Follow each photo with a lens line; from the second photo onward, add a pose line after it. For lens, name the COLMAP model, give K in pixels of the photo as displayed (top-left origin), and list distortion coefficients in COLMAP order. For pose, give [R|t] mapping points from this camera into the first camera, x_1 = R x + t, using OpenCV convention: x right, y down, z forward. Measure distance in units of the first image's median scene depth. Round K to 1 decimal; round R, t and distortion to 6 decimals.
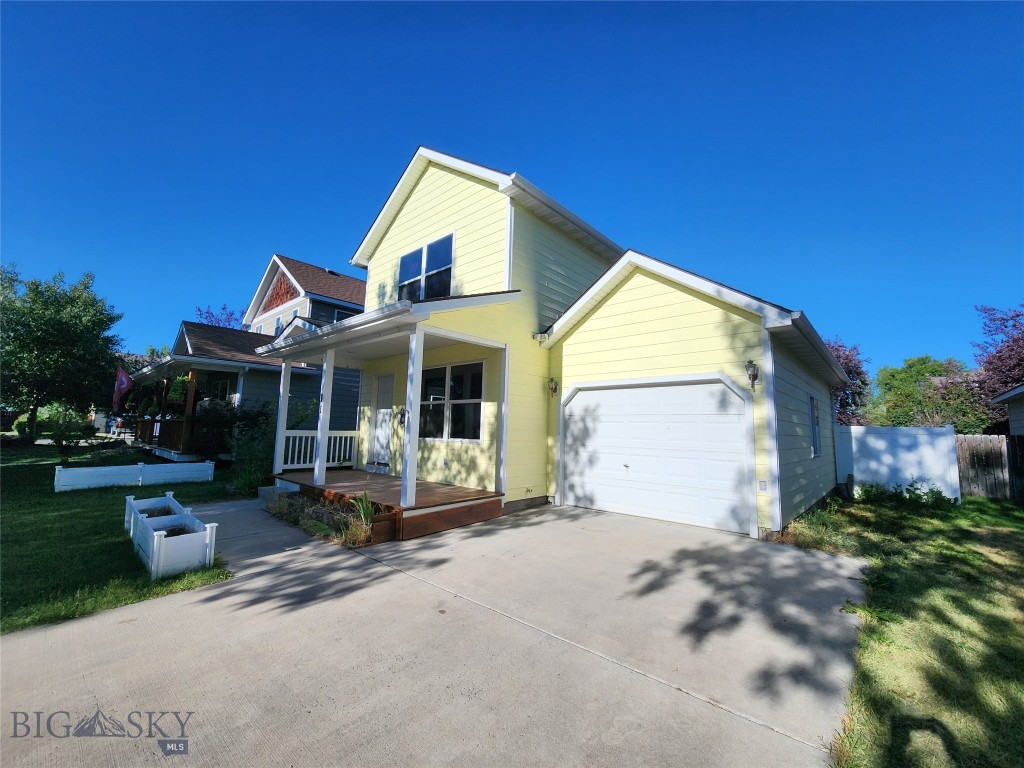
lens RADIAL K [[418.8, 0, 514.4], [0, 418.8, 378.6], [0, 0, 1]] dist [-0.000217, -0.000352]
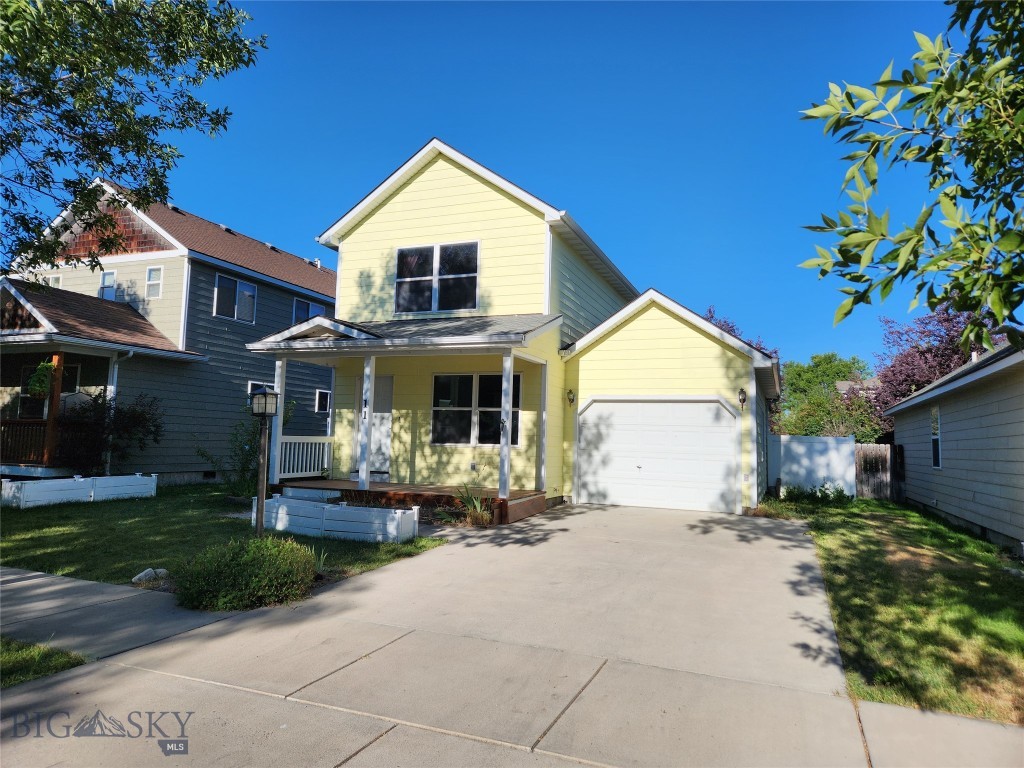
lens RADIAL K [[677.4, 0, 505.6], [0, 677.4, 367.8], [0, 0, 1]] dist [0.083099, -0.064091]
pose [[0.942379, 0.037733, 0.332413, -0.698439], [-0.045411, 0.998850, 0.015358, -0.079026], [-0.331452, -0.029568, 0.943009, -0.664779]]
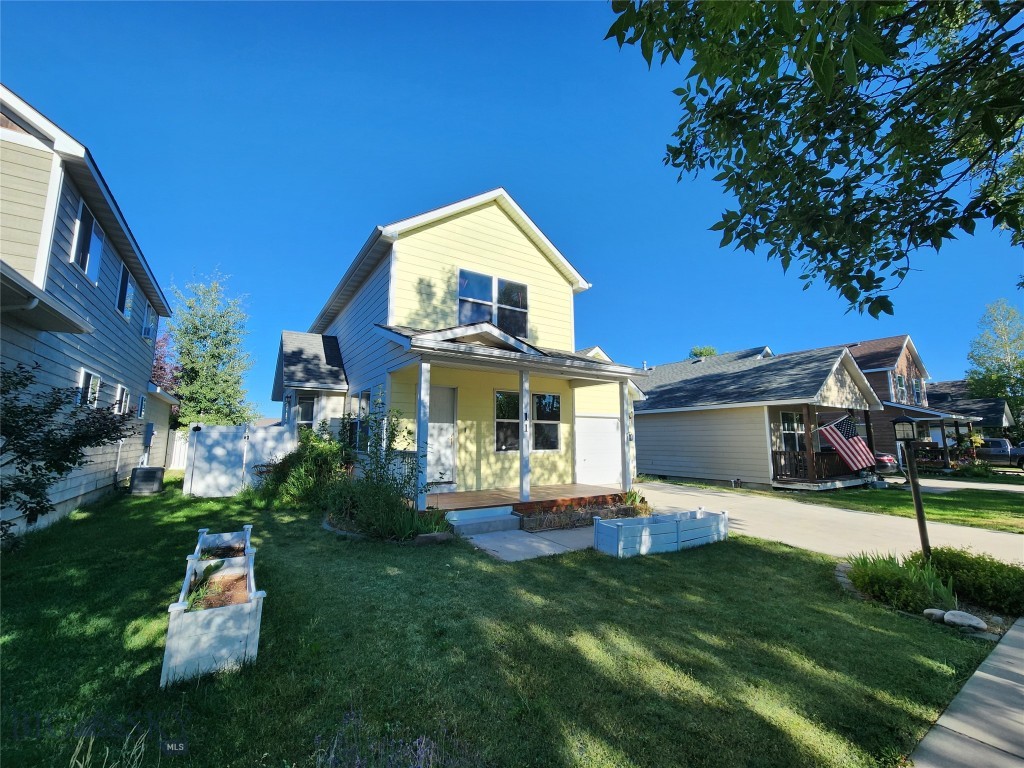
lens RADIAL K [[418.8, 0, 511.5], [0, 418.8, 375.4], [0, 0, 1]] dist [-0.000217, -0.000352]
pose [[0.255103, 0.121758, 0.959217, -1.503482], [-0.115170, 0.988804, -0.094884, 0.049955], [-0.960030, -0.086268, 0.266270, 0.779271]]
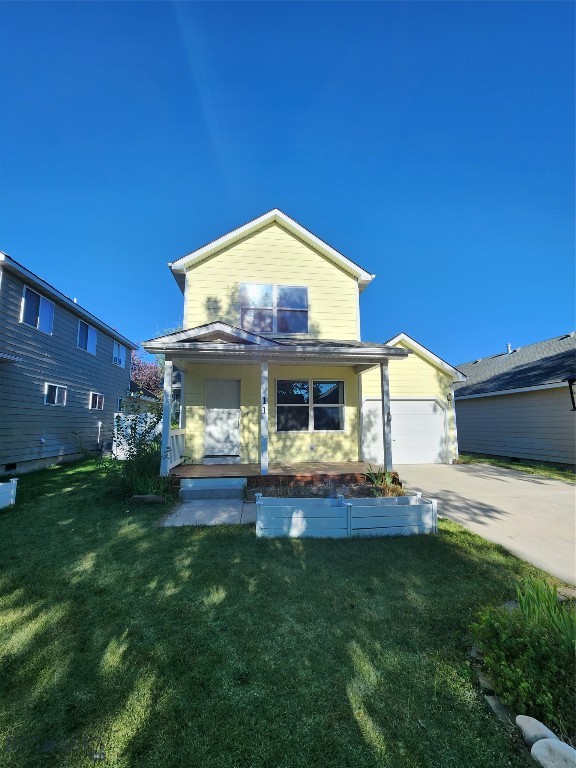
lens RADIAL K [[314.1, 0, 291.2], [0, 314.1, 383.3], [0, 0, 1]] dist [-0.000217, -0.000352]
pose [[0.649823, 0.071027, 0.756760, -1.103507], [-0.072924, 0.996857, -0.030943, 0.020653], [-0.756579, -0.035079, 0.652960, 0.371422]]
